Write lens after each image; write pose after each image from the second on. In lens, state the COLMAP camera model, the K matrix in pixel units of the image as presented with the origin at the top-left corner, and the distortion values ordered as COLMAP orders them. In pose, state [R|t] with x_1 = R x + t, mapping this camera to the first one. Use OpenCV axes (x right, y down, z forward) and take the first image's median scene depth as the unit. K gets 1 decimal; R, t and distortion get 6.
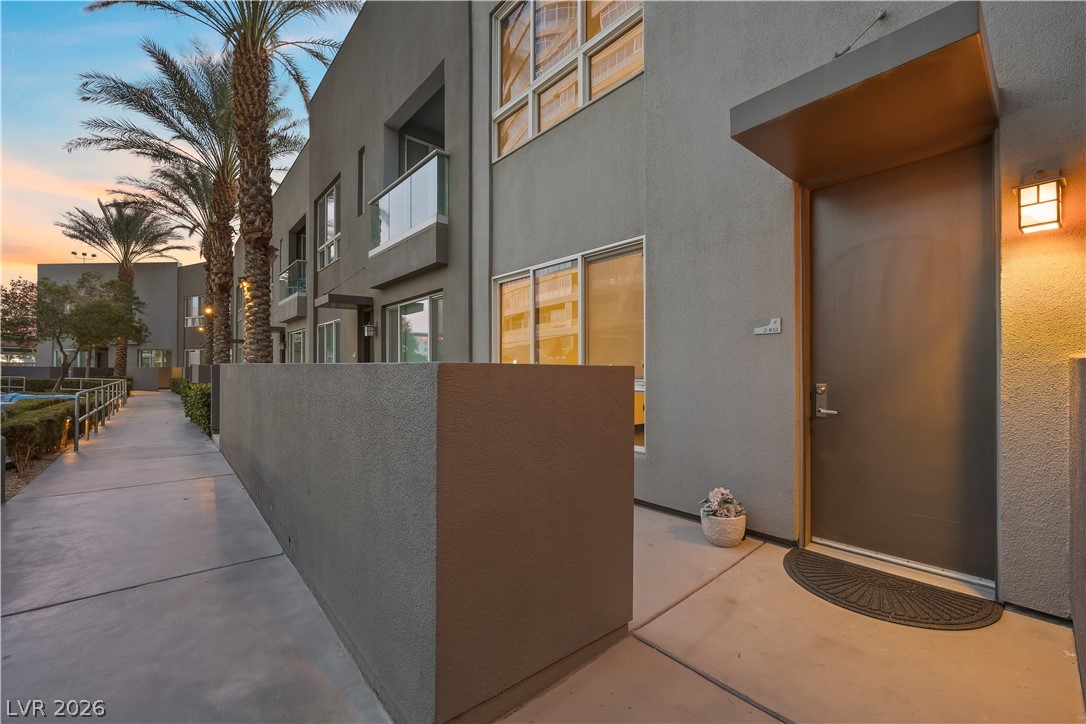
lens RADIAL K [[441.2, 0, 538.5], [0, 441.2, 374.8], [0, 0, 1]] dist [-0.009567, -0.000071]
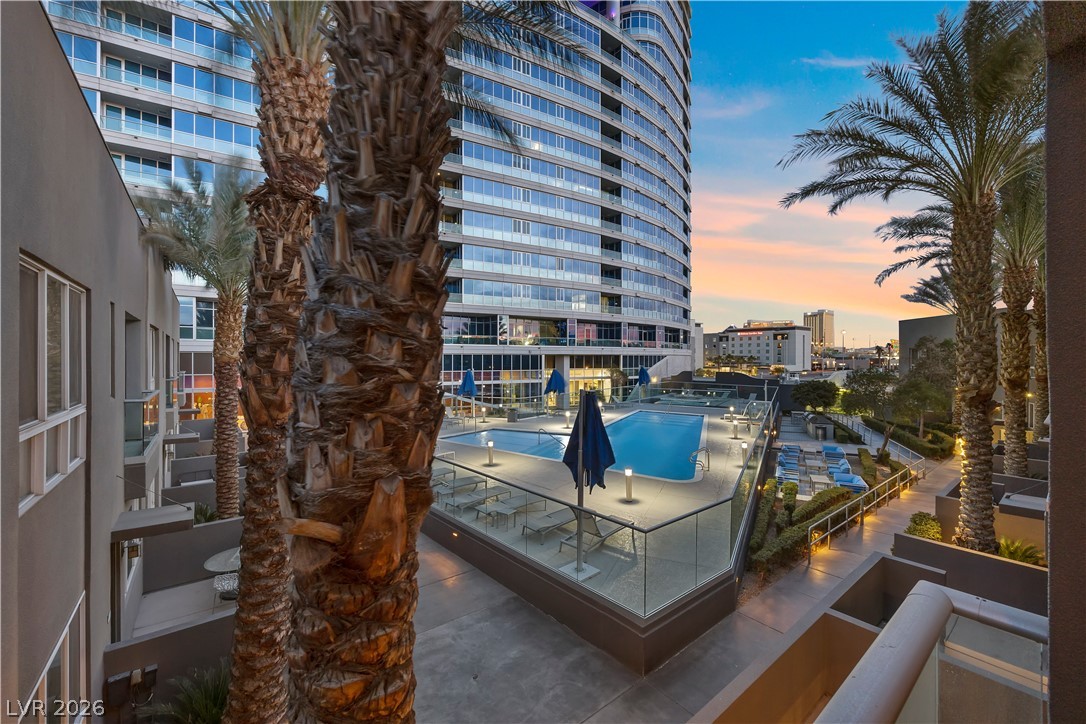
lens RADIAL K [[437.4, 0, 536.4], [0, 437.4, 362.7], [0, 0, 1]] dist [-0.007193, 0.000470]
pose [[-0.042480, -0.001956, -0.999095, 0.379666], [-0.003754, 0.999991, -0.001798, -0.383853], [0.999090, 0.003674, -0.042487, 0.060852]]
